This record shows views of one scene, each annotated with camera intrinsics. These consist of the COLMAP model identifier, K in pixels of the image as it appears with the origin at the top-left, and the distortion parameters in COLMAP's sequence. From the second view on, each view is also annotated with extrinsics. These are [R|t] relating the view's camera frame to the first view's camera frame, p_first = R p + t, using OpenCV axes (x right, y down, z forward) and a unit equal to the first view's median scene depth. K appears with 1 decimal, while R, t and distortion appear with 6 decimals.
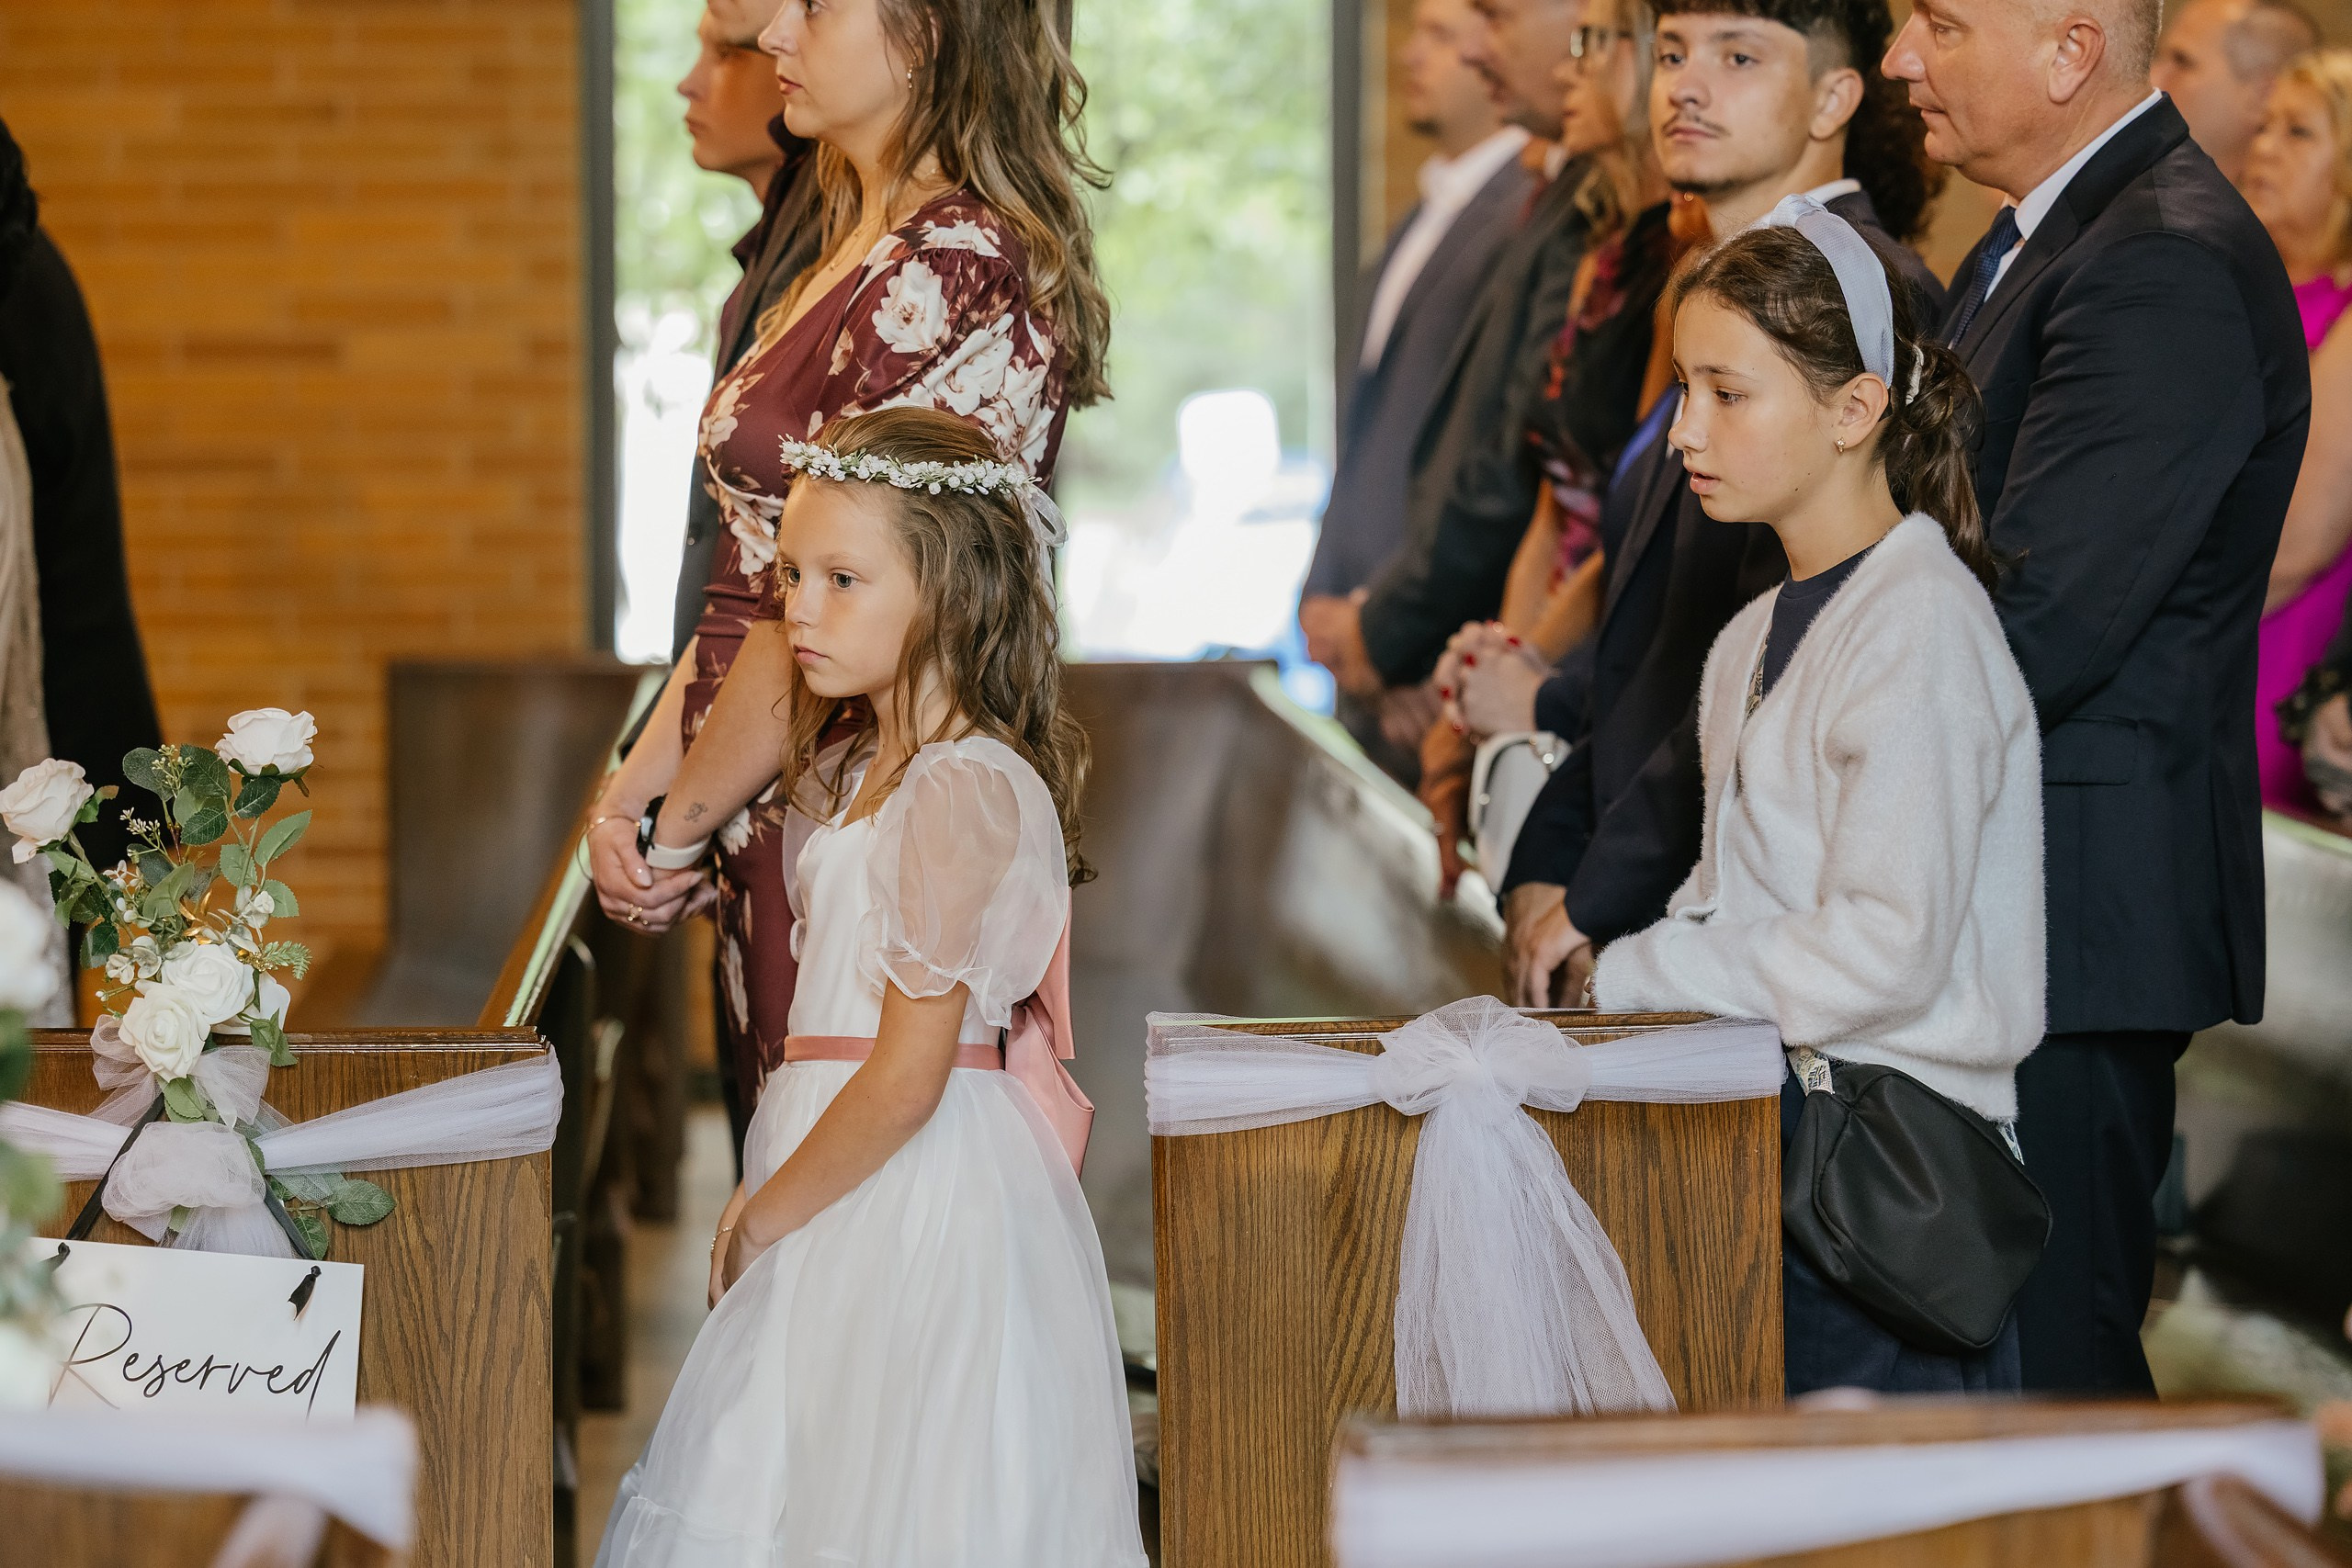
lens RADIAL K [[12127.2, 0, 1176.0], [0, 12127.2, 784.0], [0, 0, 1]] dist [-0.087575, -10.223494]
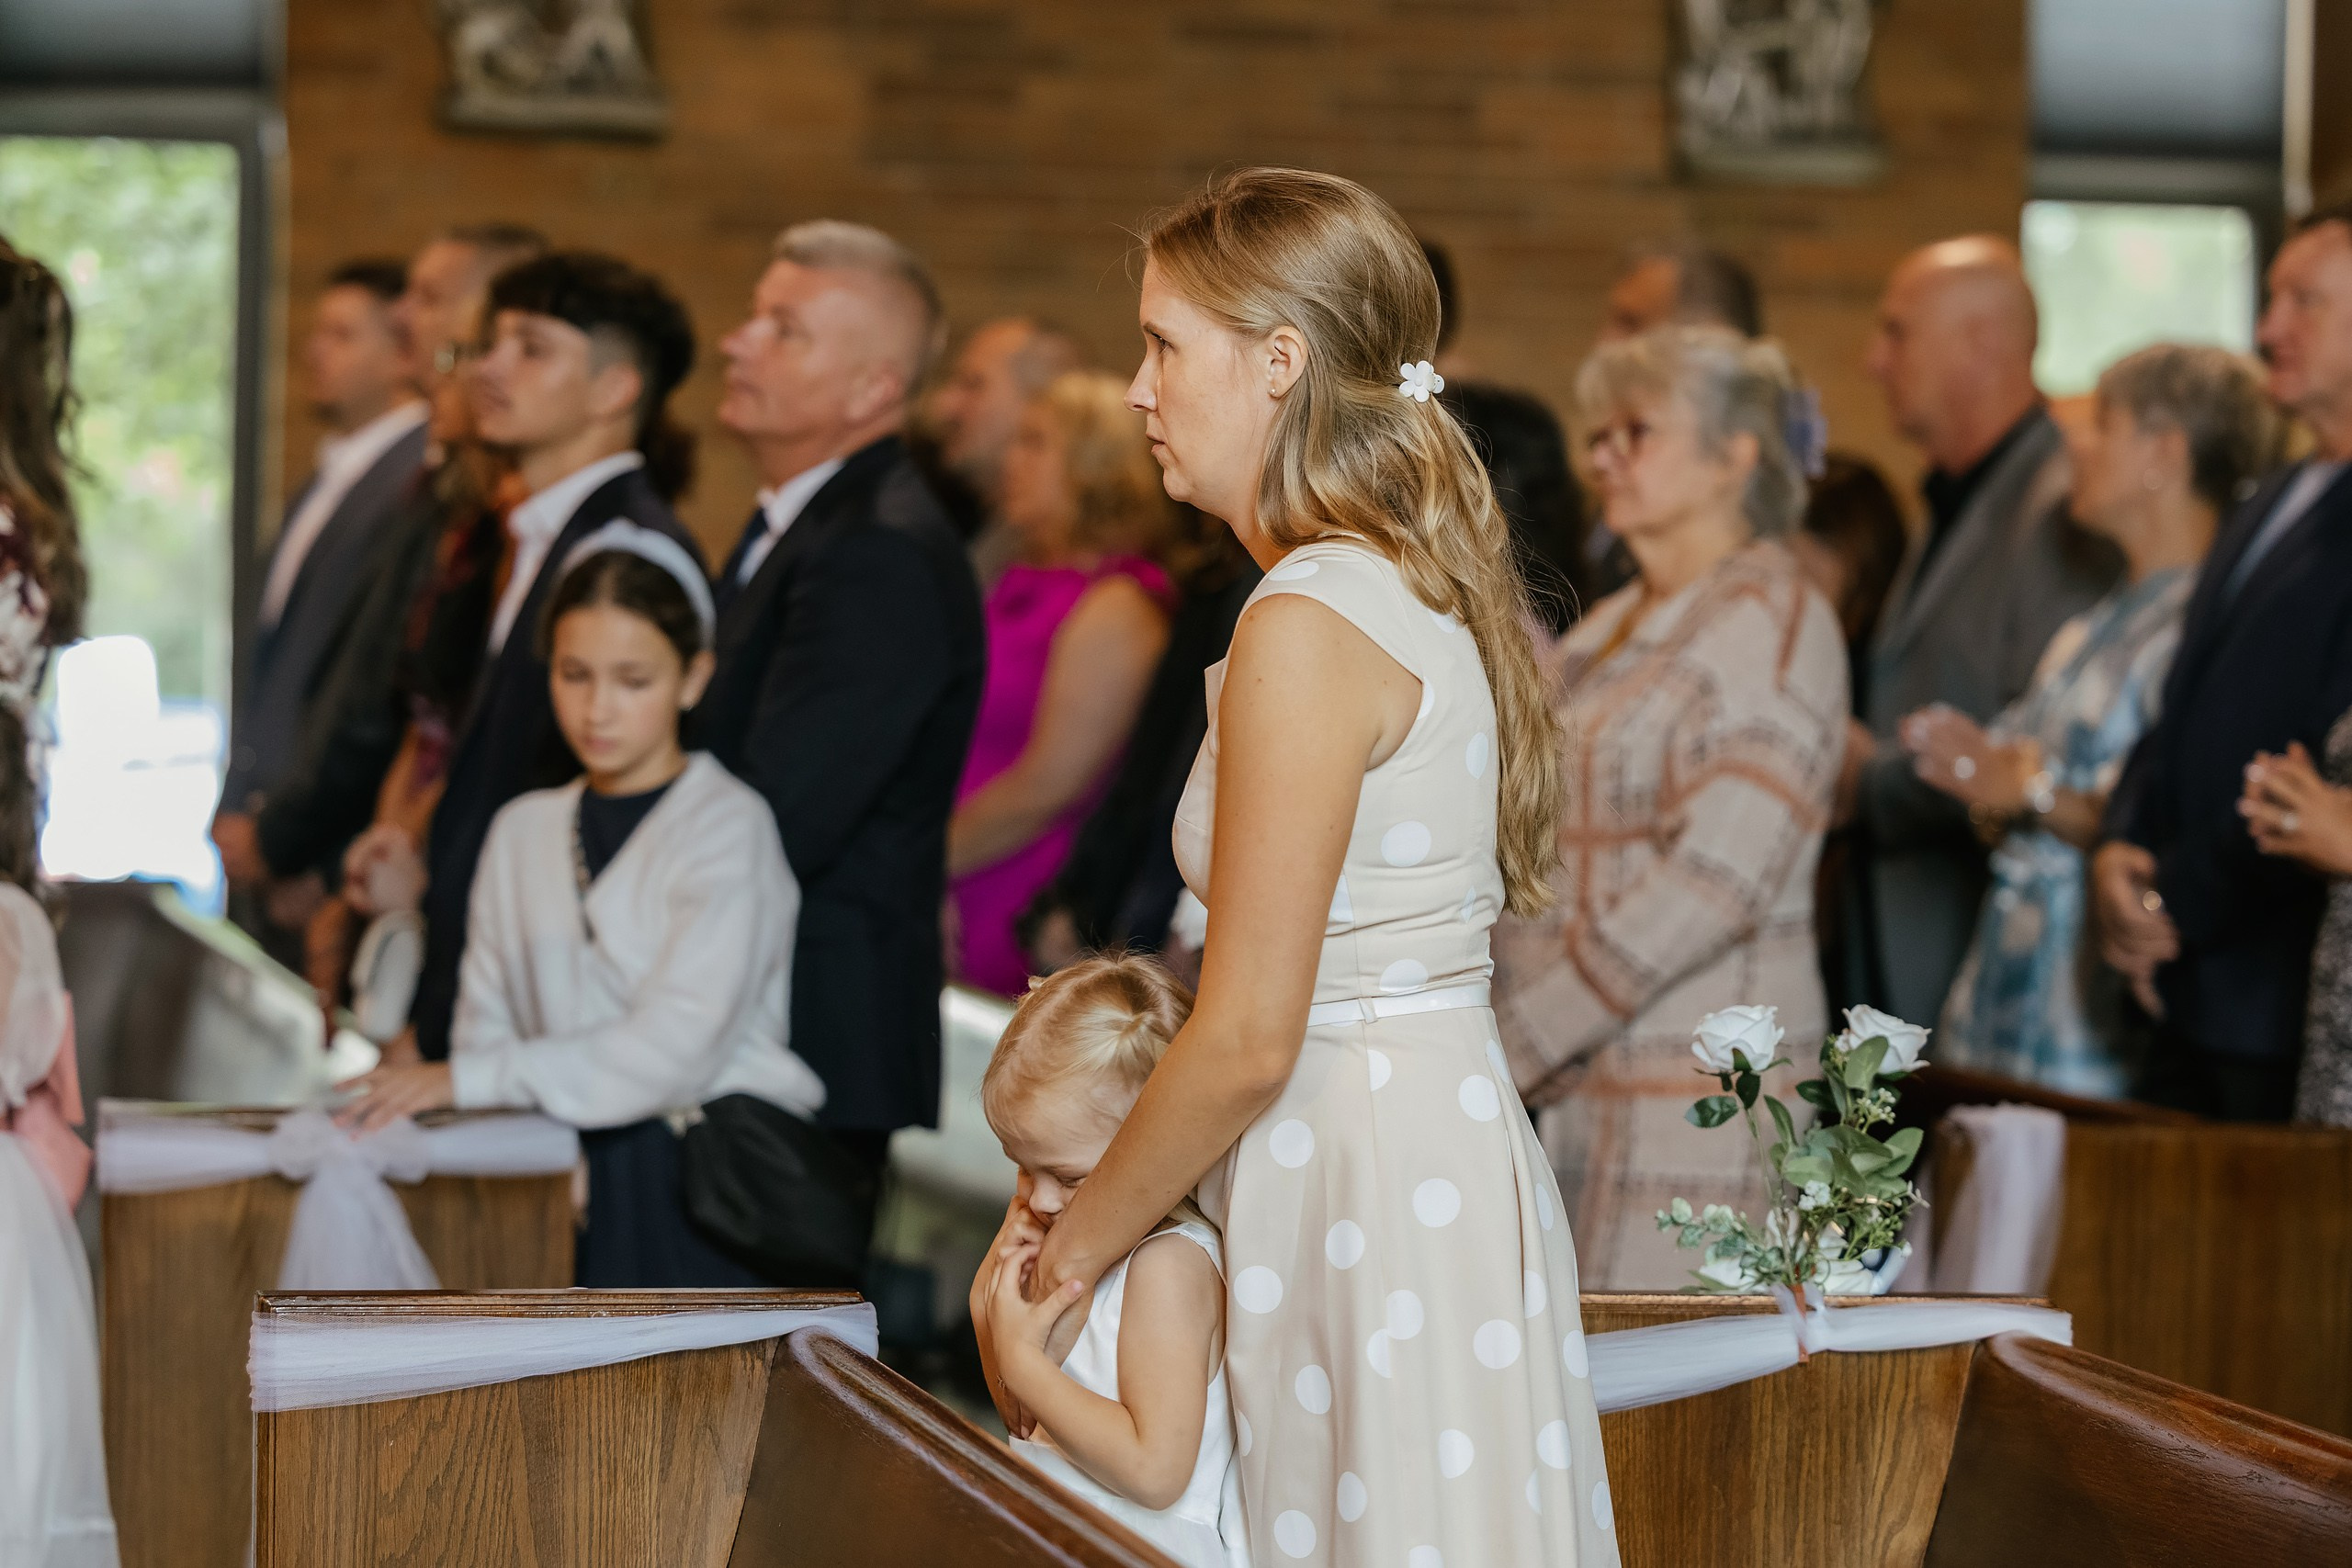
lens RADIAL K [[12127.2, 0, 1176.0], [0, 12127.2, 784.0], [0, 0, 1]] dist [-0.087575, -10.223494]
pose [[0.995525, 0.023566, 0.091511, -0.006853], [-0.021567, 0.999508, -0.022781, 0.011454], [-0.092003, 0.020706, 0.995543, -0.316667]]
